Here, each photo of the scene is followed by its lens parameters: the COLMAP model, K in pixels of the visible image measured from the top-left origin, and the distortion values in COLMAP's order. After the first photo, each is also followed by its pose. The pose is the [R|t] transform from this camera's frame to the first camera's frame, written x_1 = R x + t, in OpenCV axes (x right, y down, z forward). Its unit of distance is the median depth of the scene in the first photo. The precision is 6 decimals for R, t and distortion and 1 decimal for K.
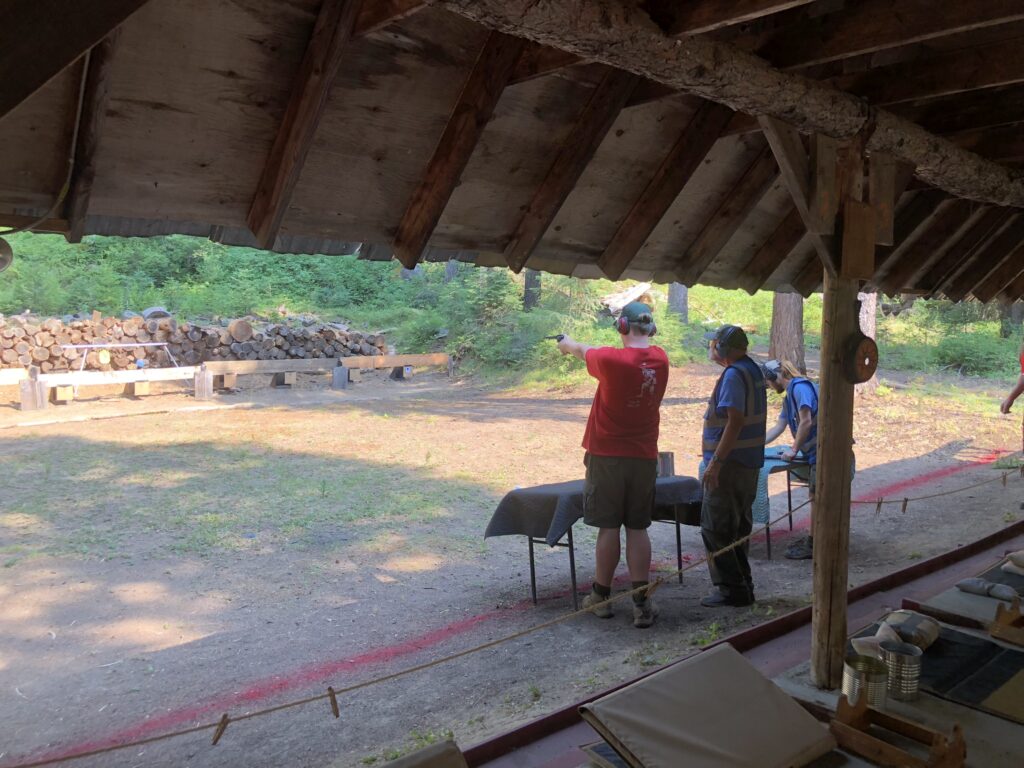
lens RADIAL K [[839.8, 0, 512.0], [0, 839.8, 384.0], [0, 0, 1]] dist [0.023189, -0.007244]
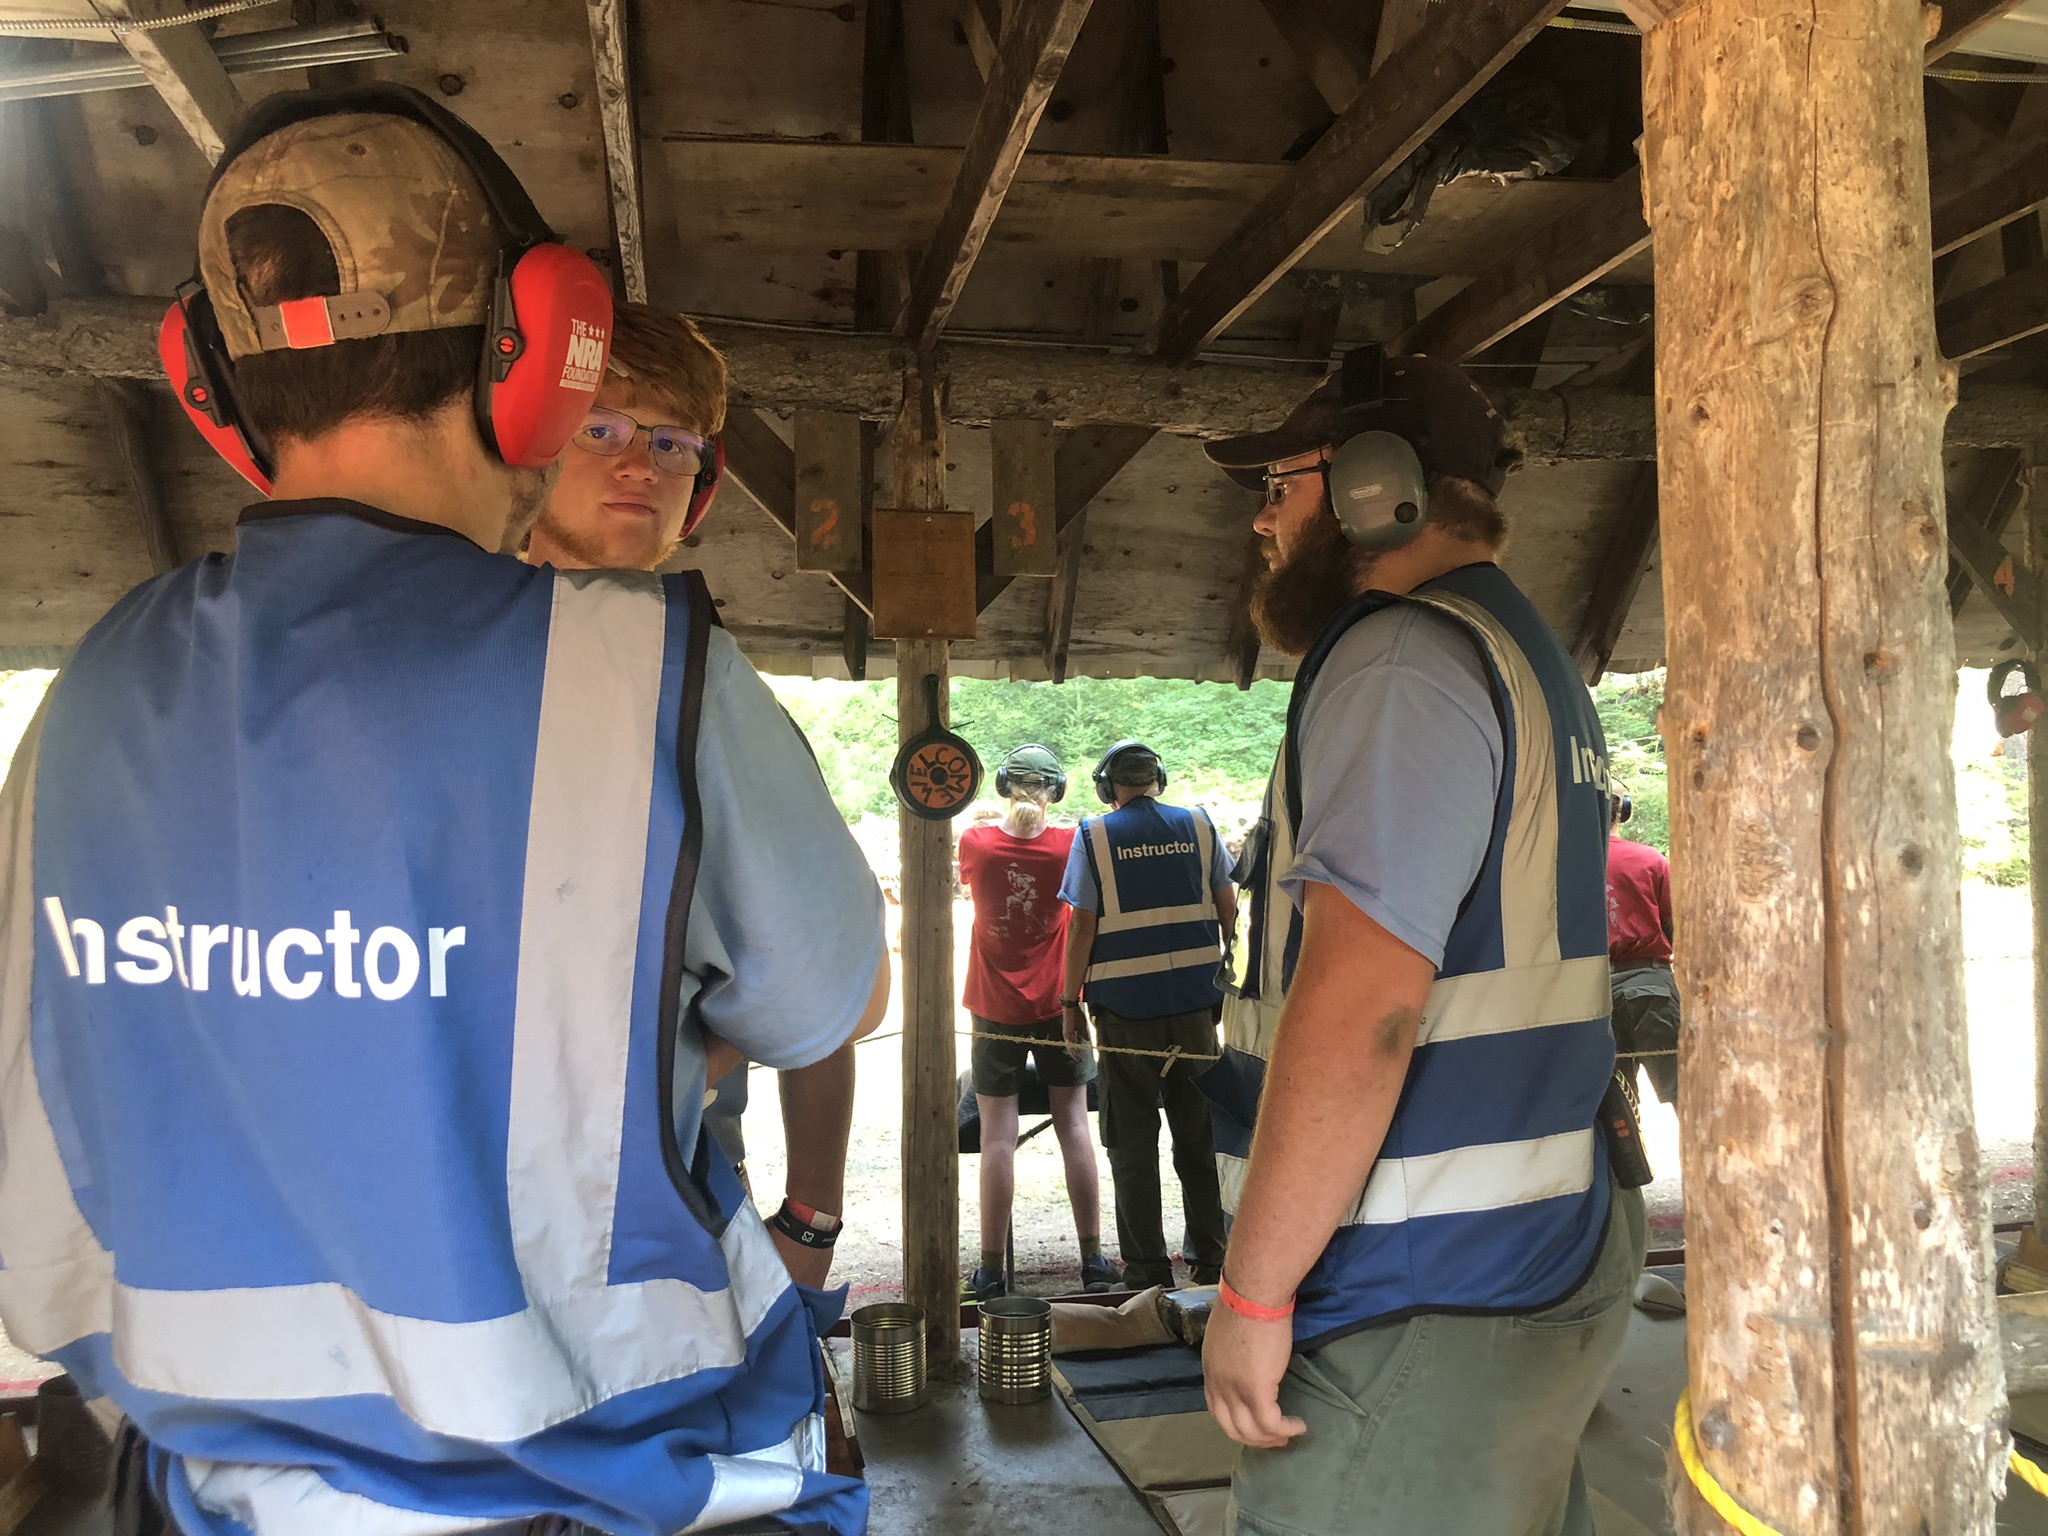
lens RADIAL K [[1679.6, 0, 1024.0], [0, 1679.6, 768.0], [0, 0, 1]] dist [0.023189, -0.007244]
pose [[0.876156, -0.057375, -0.478601, 0.776814], [0.003670, 0.993656, -0.112401, 0.071002], [0.482014, 0.096725, 0.870808, 0.030359]]
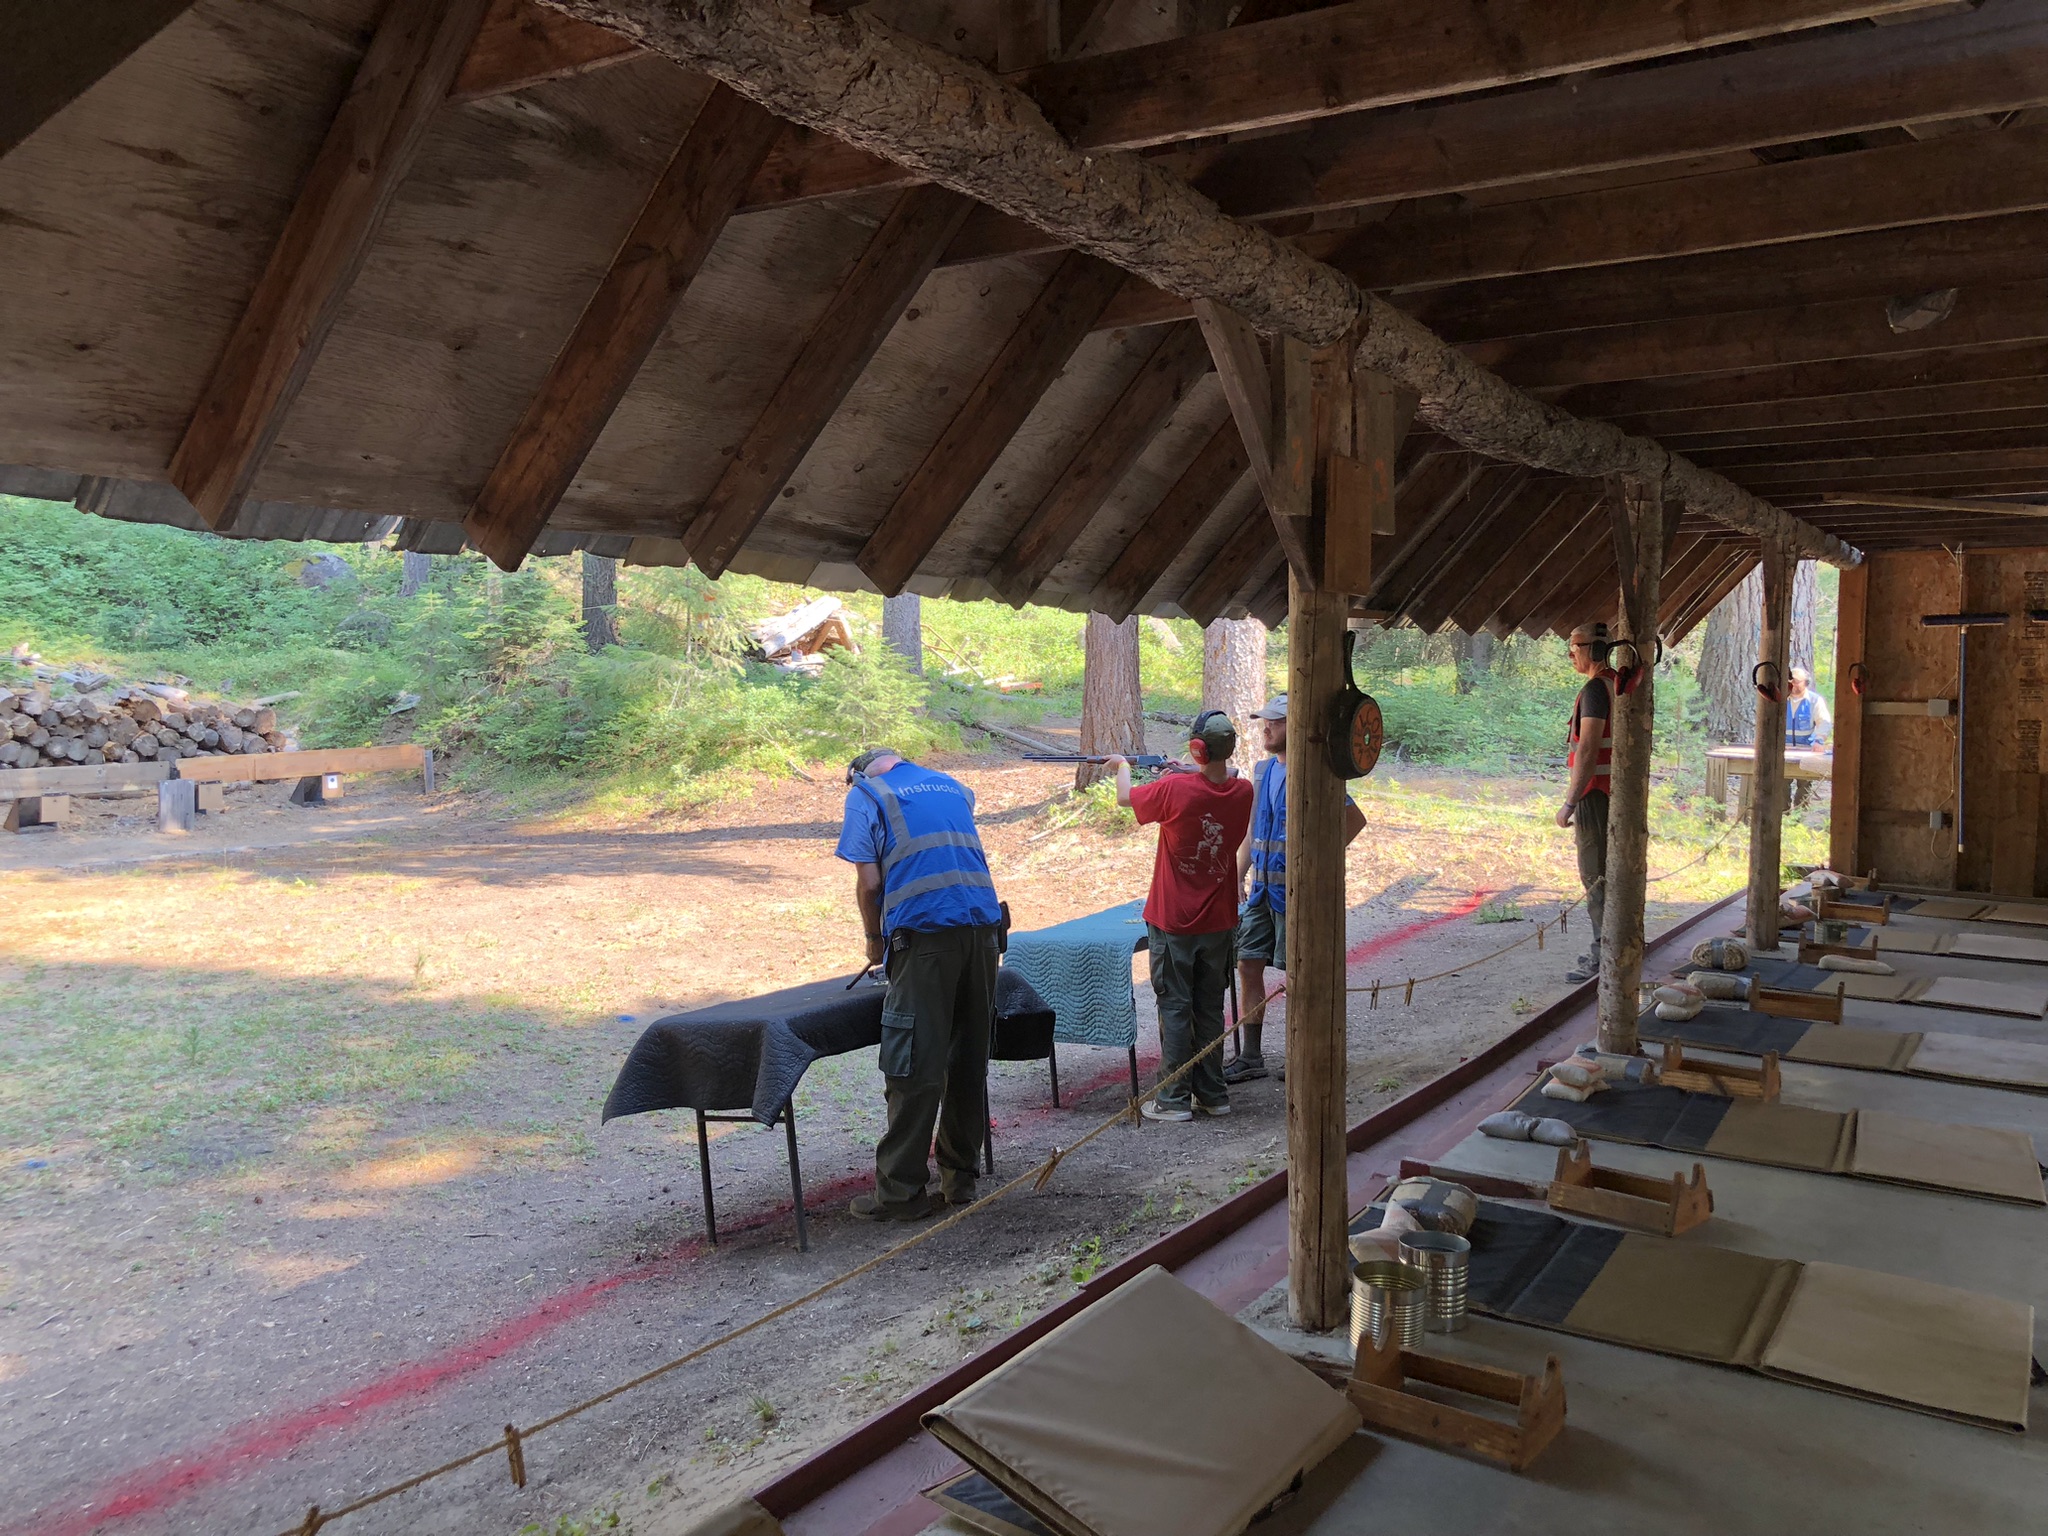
lens RADIAL K [[1686.3, 0, 1015.3], [0, 1686.3, 772.3], [0, 0, 1]] dist [0.004740, 0.017694]
pose [[0.960949, -0.029009, 0.275201, -0.091044], [0.033153, 0.999396, -0.010416, -0.000377], [-0.274733, 0.019133, 0.961330, -0.016033]]
